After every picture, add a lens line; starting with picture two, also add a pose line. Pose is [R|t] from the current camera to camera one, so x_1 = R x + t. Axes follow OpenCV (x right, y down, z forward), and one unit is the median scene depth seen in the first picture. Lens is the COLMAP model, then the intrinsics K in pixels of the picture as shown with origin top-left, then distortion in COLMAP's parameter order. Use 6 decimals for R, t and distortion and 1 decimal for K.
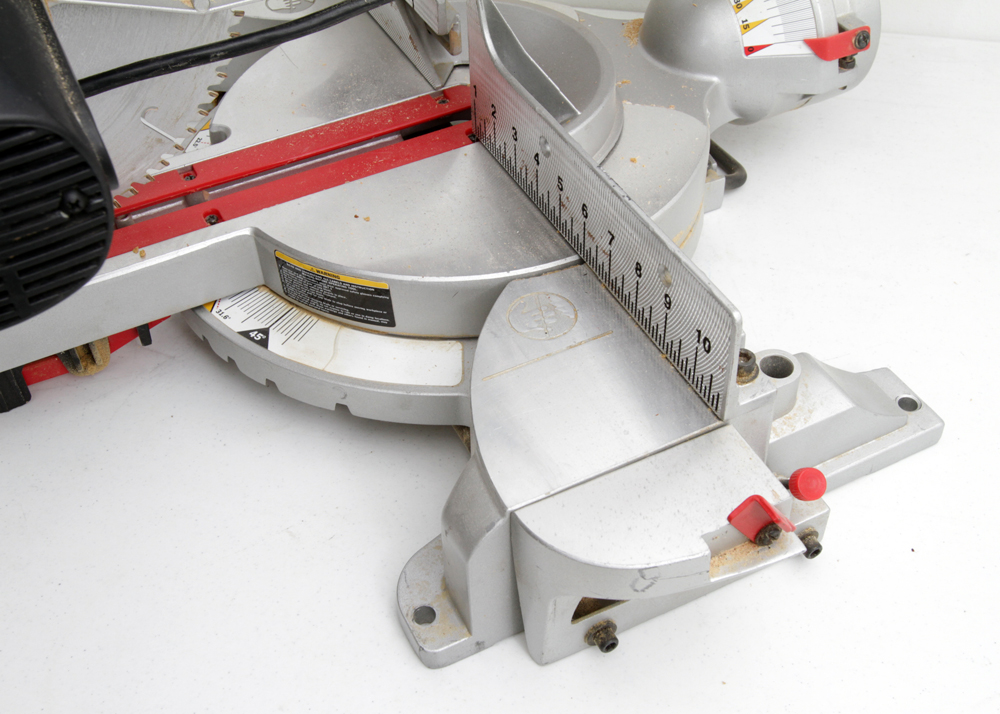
lens RADIAL K [[1246.0, 0, 498.9], [0, 1246.0, 355.3], [0, 0, 1]] dist [-0.001603, 0.000000]
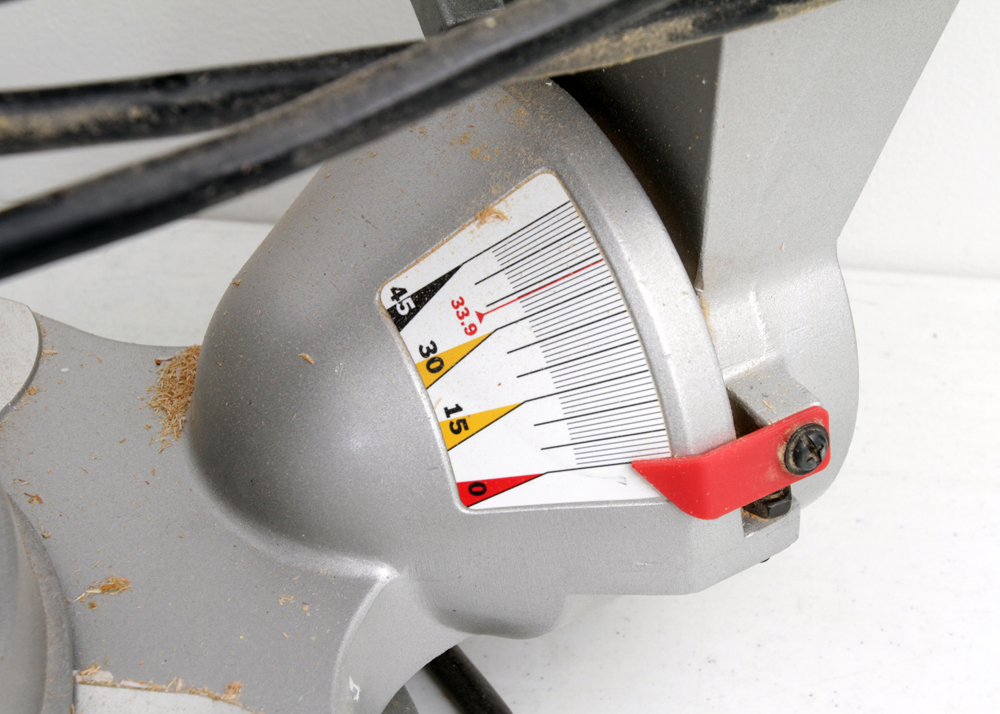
lens RADIAL K [[1621.8, 0, 502.3], [0, 1621.8, 357.7], [0, 0, 1]] dist [-0.012925, 0.000000]
pose [[0.996875, -0.030752, 0.072765, 0.180336], [0.035793, 0.996972, -0.069028, -0.253177], [-0.070422, 0.071416, 0.994958, 0.573750]]
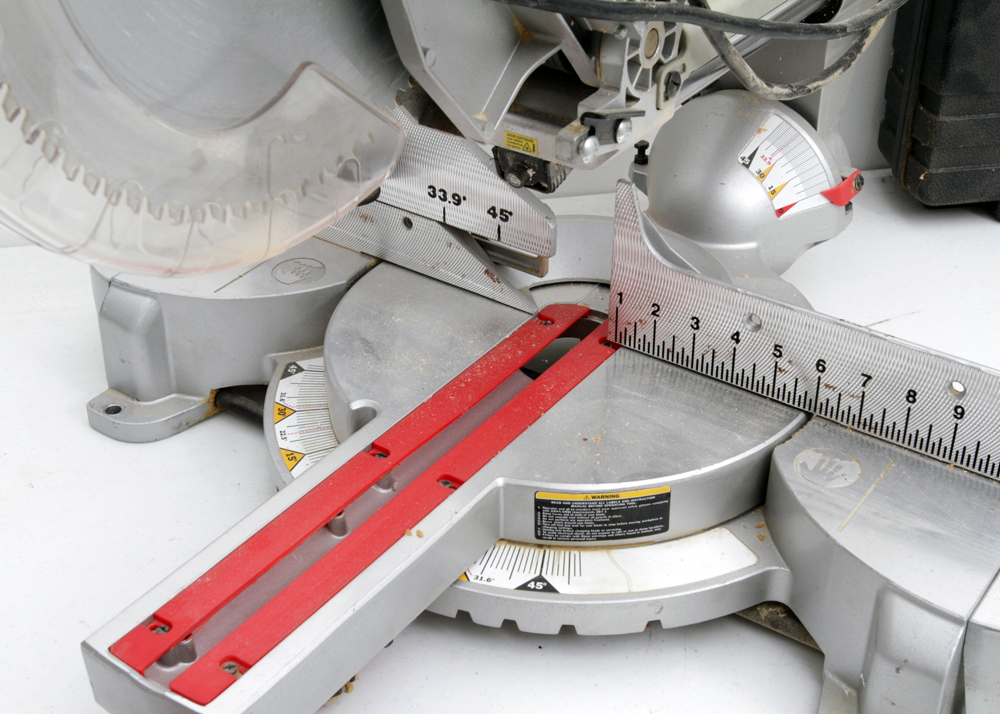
lens RADIAL K [[1509.6, 0, 499.1], [0, 1509.6, 355.4], [0, 0, 1]] dist [-0.051485, 0.000000]
pose [[0.883660, -0.244624, 0.399130, -0.573063], [0.319104, 0.938590, -0.131230, -0.034713], [-0.342517, 0.243327, 0.907455, -0.073176]]
